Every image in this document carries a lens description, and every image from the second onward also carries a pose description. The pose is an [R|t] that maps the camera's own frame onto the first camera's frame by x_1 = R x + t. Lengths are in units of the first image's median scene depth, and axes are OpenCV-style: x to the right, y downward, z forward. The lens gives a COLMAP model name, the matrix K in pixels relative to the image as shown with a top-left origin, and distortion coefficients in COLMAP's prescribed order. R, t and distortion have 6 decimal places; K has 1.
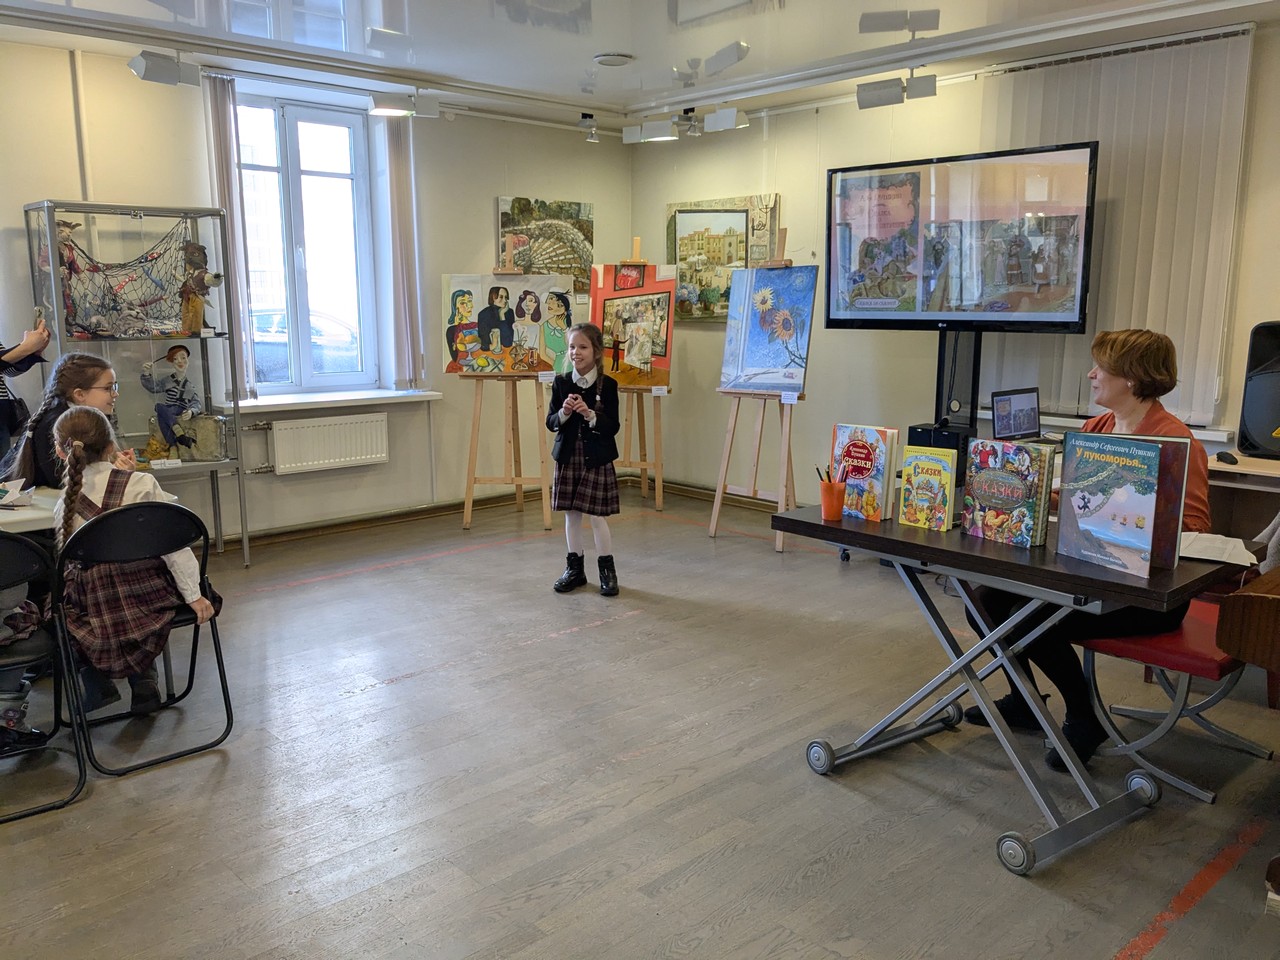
lens RADIAL K [[1024.6, 0, 639.2], [0, 1024.6, 495.1], [0, 0, 1]] dist [0.035733, -0.052258]
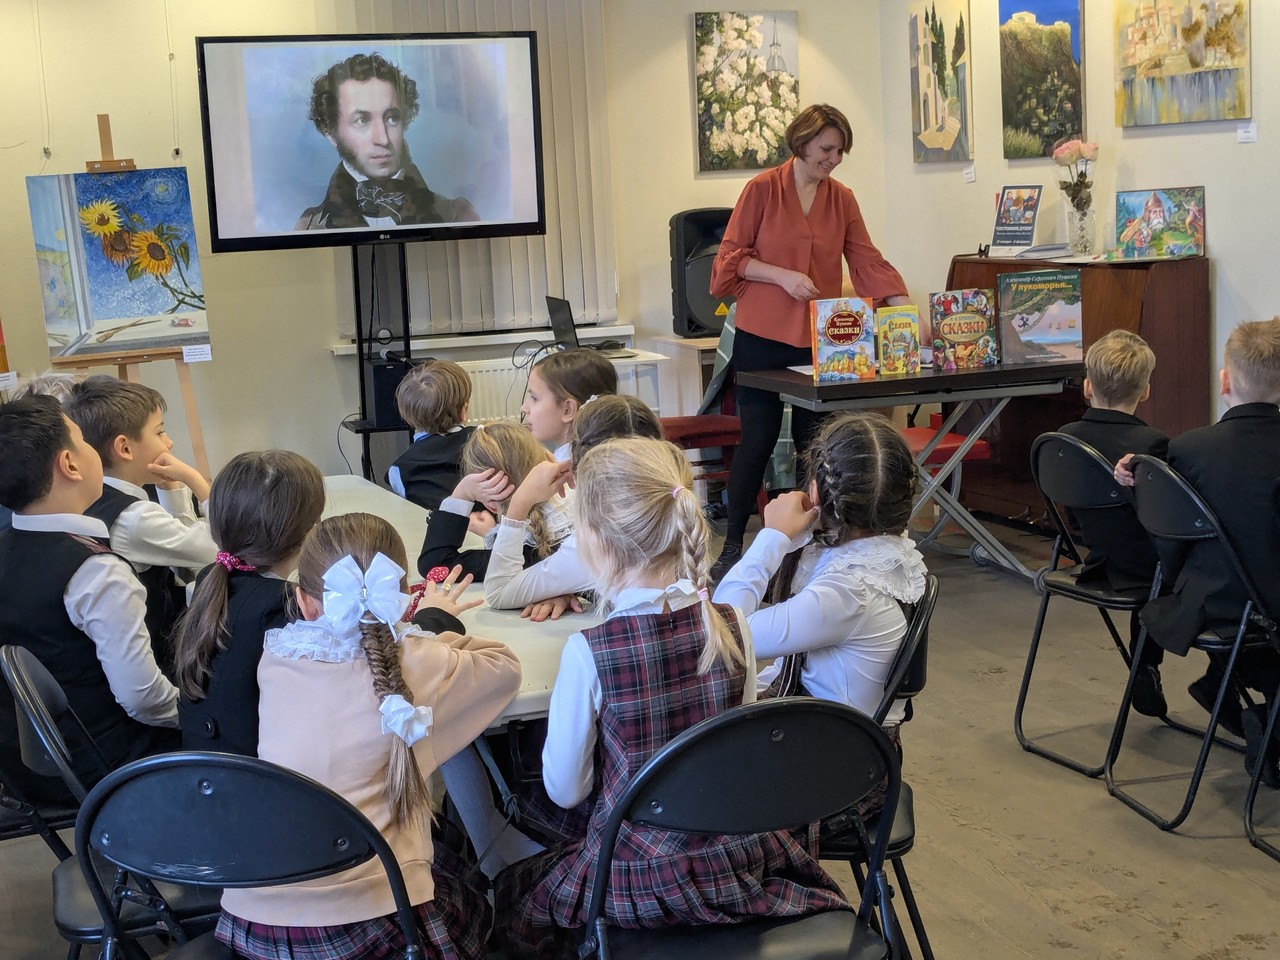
lens RADIAL K [[2135.2, 0, 667.8], [0, 2135.2, 449.0], [0, 0, 1]] dist [0.176197, 0.000000]
pose [[0.389032, -0.143335, 0.910005, -2.065915], [0.221755, 0.973345, 0.058511, -0.086707], [-0.894136, 0.179035, 0.410448, 0.220423]]
